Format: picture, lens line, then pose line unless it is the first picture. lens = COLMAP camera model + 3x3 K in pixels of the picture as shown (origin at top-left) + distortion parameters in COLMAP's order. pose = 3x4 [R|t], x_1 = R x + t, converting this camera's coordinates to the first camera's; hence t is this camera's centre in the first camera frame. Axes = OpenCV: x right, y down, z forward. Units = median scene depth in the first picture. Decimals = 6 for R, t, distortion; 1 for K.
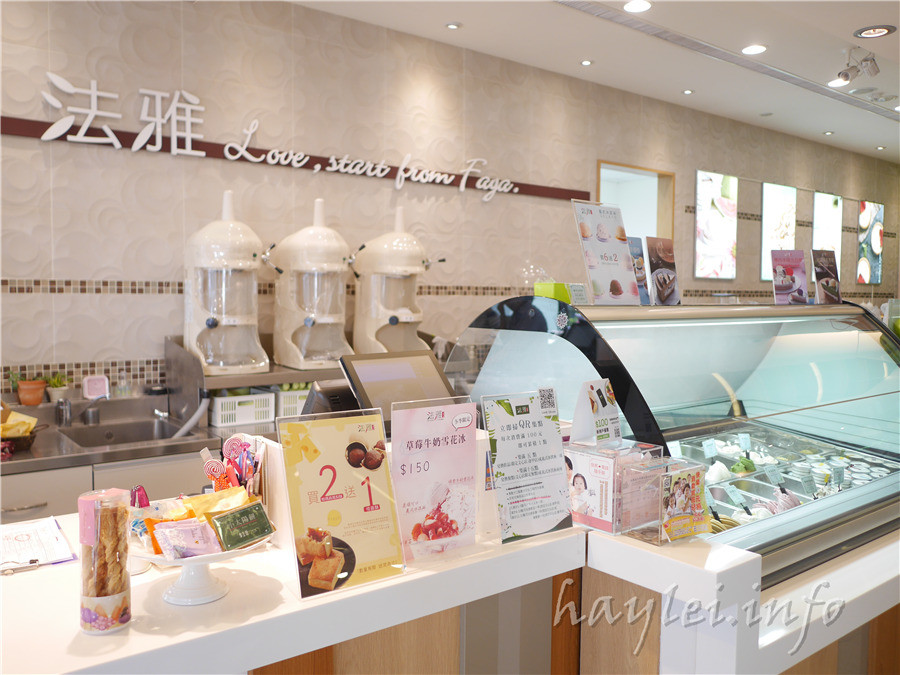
lens RADIAL K [[776.1, 0, 450.0], [0, 776.1, 337.5], [0, 0, 1]] dist [-0.027538, 0.014684]
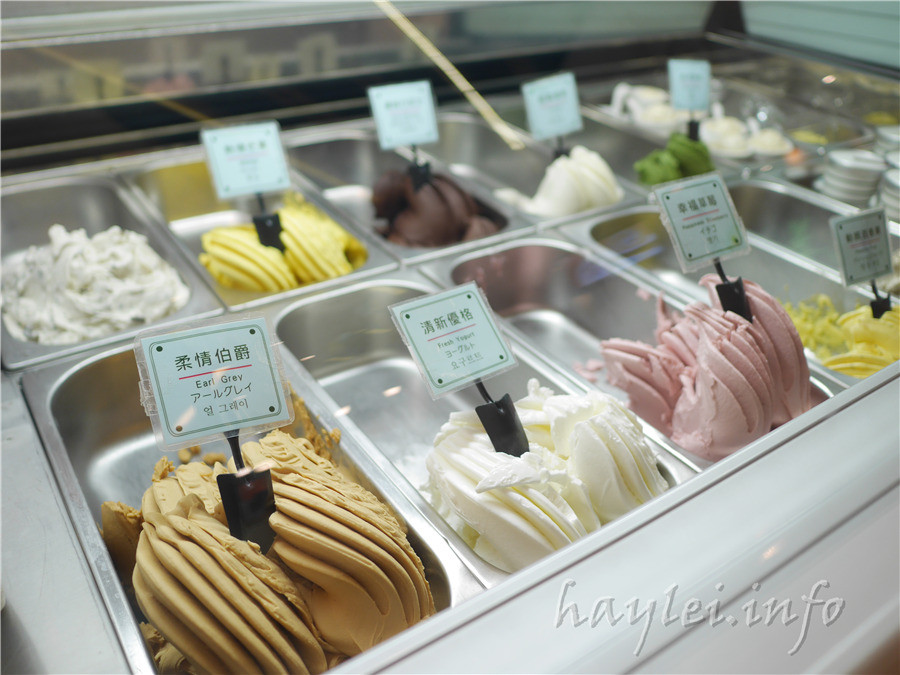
lens RADIAL K [[776.1, 0, 450.0], [0, 776.1, 337.5], [0, 0, 1]] dist [-0.027538, 0.014684]
pose [[0.997547, 0.015210, -0.068328, 0.234087], [0.014059, 0.912687, 0.408417, 0.074659], [0.068574, -0.408376, 0.910234, 0.503060]]
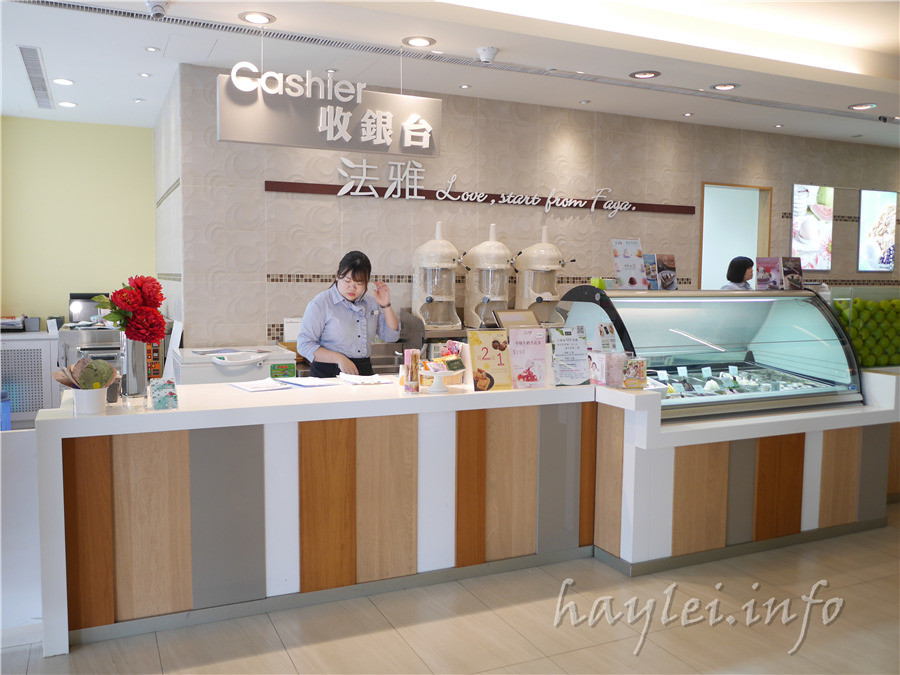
lens RADIAL K [[776.1, 0, 450.0], [0, 776.1, 337.5], [0, 0, 1]] dist [-0.027538, 0.014684]
pose [[0.971647, 0.017933, -0.235757, 0.134418], [-0.013730, 0.999716, 0.019461, 0.028680], [0.236039, -0.015672, 0.971617, -0.617789]]
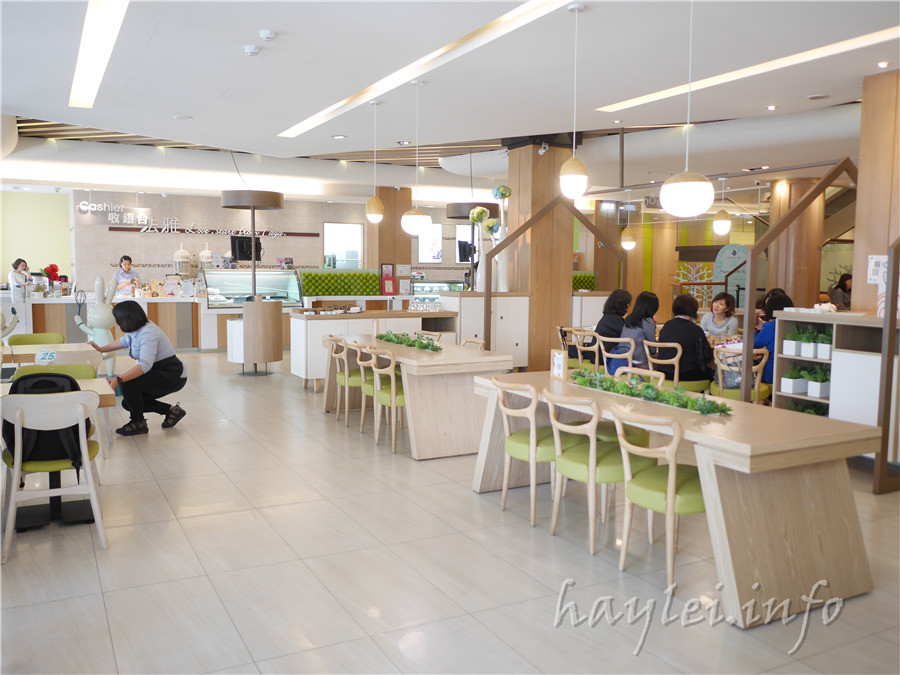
lens RADIAL K [[776.1, 0, 450.0], [0, 776.1, 337.5], [0, 0, 1]] dist [-0.027538, 0.014684]
pose [[0.983145, 0.017885, -0.181949, 1.848888], [-0.012766, 0.999490, 0.029270, 0.176899], [0.182380, -0.026454, 0.982872, -2.770163]]
